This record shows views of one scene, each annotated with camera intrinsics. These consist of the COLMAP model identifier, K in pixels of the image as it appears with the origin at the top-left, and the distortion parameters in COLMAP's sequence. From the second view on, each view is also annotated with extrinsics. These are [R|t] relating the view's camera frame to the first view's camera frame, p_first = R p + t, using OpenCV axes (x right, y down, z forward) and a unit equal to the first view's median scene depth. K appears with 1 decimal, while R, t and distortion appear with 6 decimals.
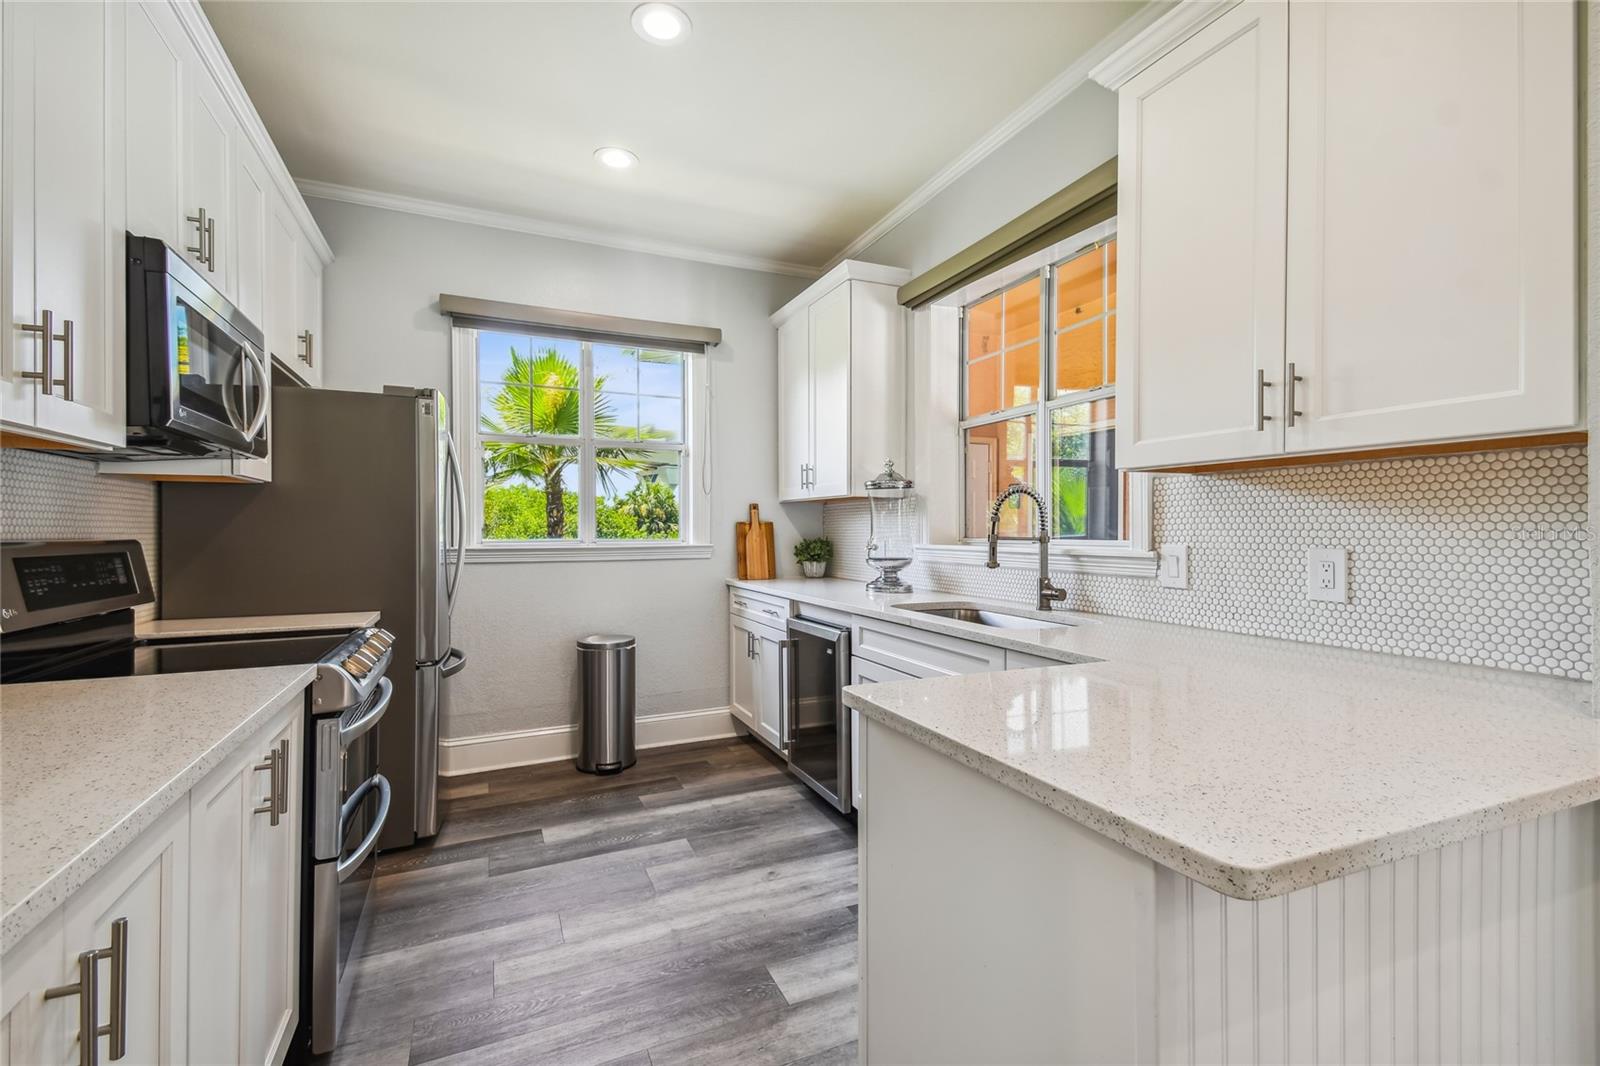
lens RADIAL K [[711.8, 0, 802.0], [0, 711.8, 523.3], [0, 0, 1]] dist [0.046486, -0.011595]
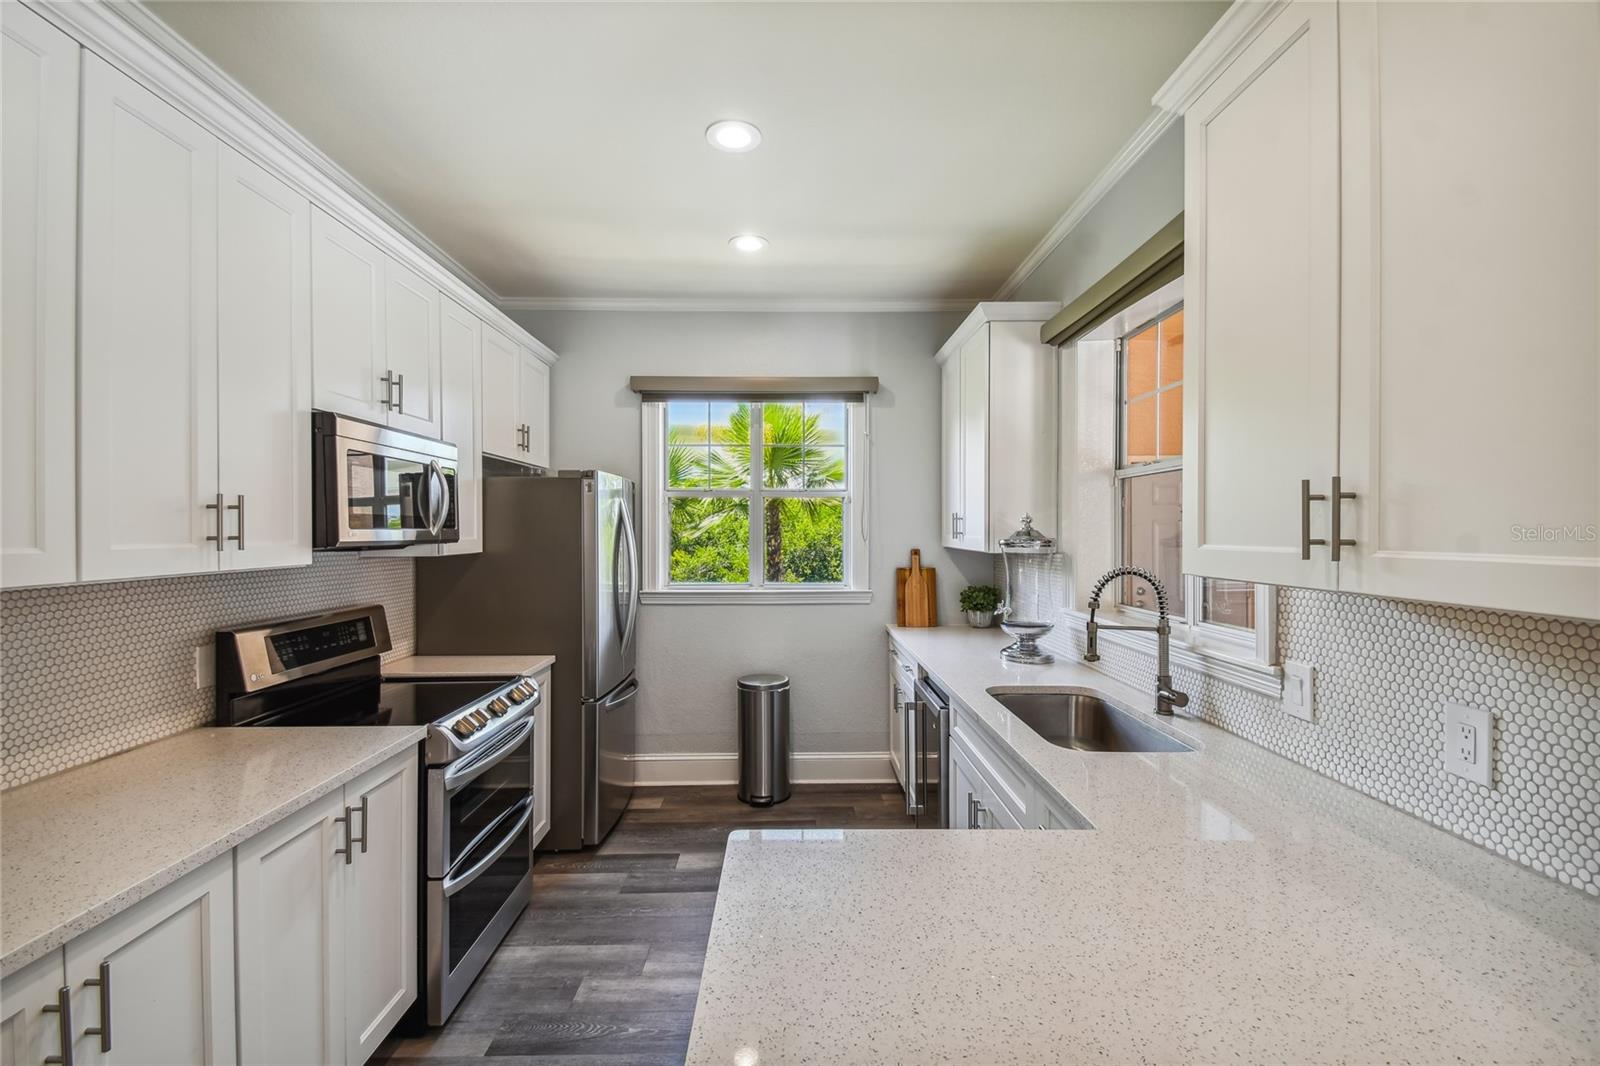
lens RADIAL K [[711.8, 0, 785.1], [0, 711.8, 535.7], [0, 0, 1]] dist [0.046486, -0.011595]
pose [[0.919386, 0.003712, -0.393340, 0.241337], [0.000876, 0.999934, 0.011483, -0.091017], [0.393357, -0.010901, 0.919321, 0.038698]]
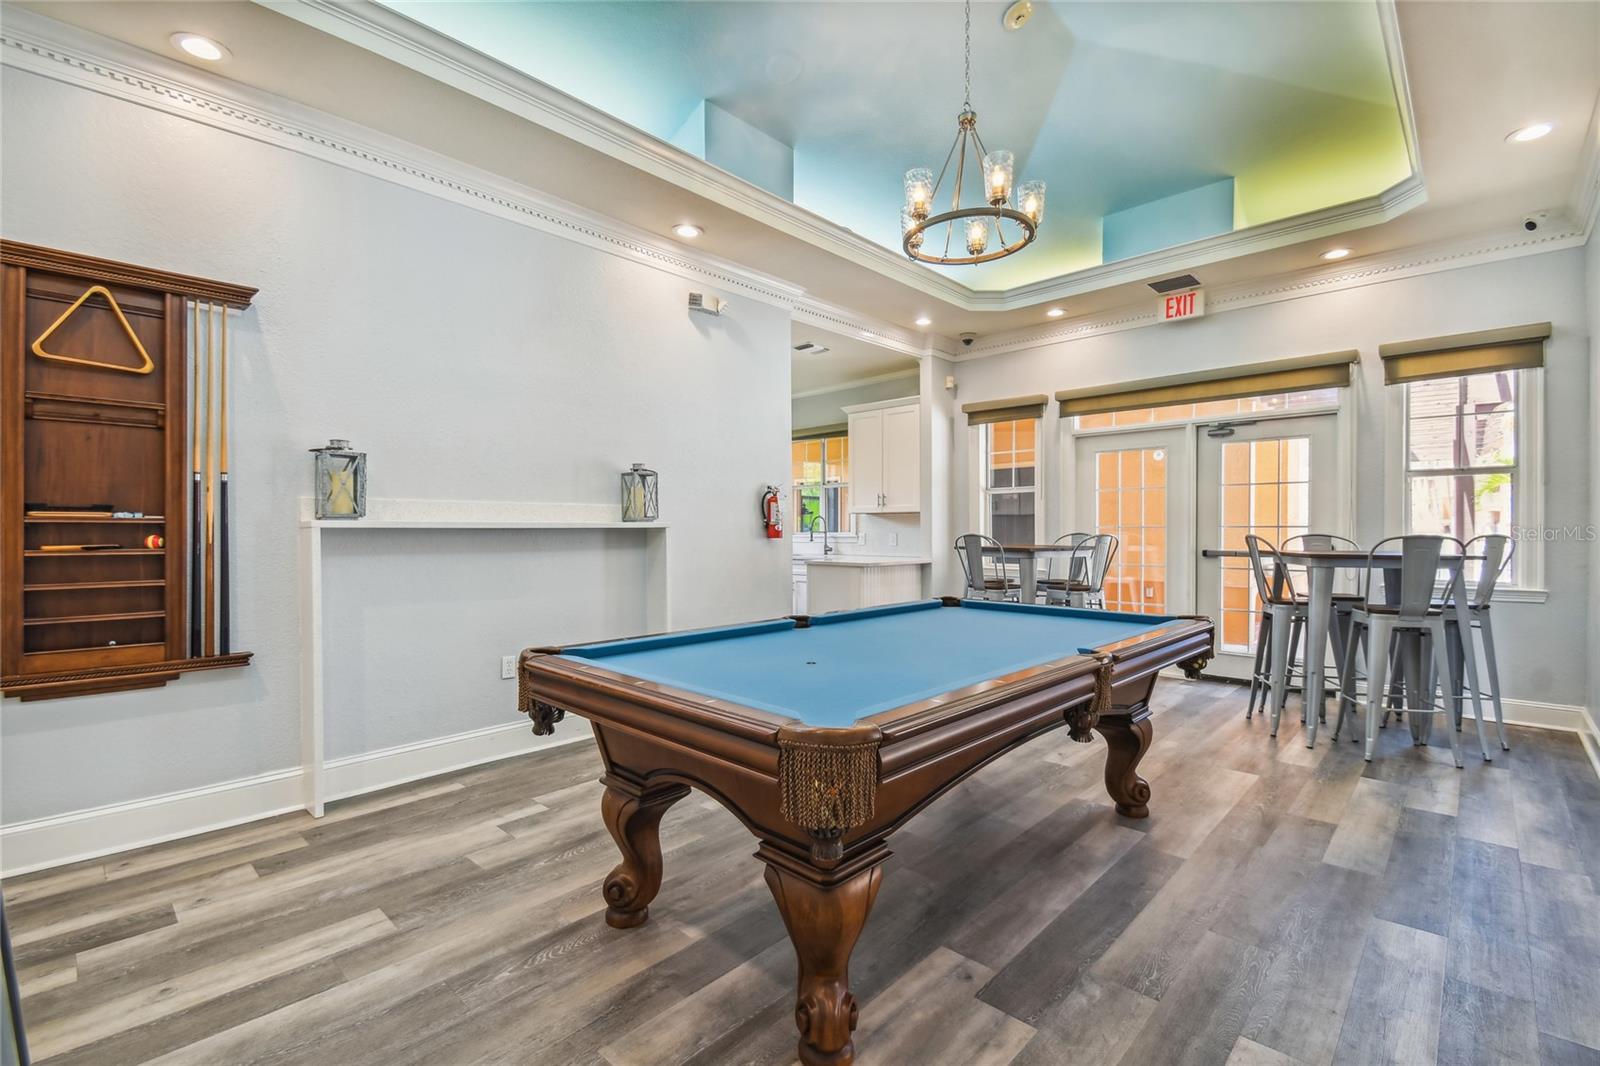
lens RADIAL K [[711.8, 0, 801.4], [0, 711.8, 528.7], [0, 0, 1]] dist [0.046486, -0.011595]
pose [[0.926337, -0.000010, 0.376696, -0.848815], [-0.003532, 0.999956, 0.008714, -0.016589], [-0.376680, -0.009402, 0.926296, -1.677403]]
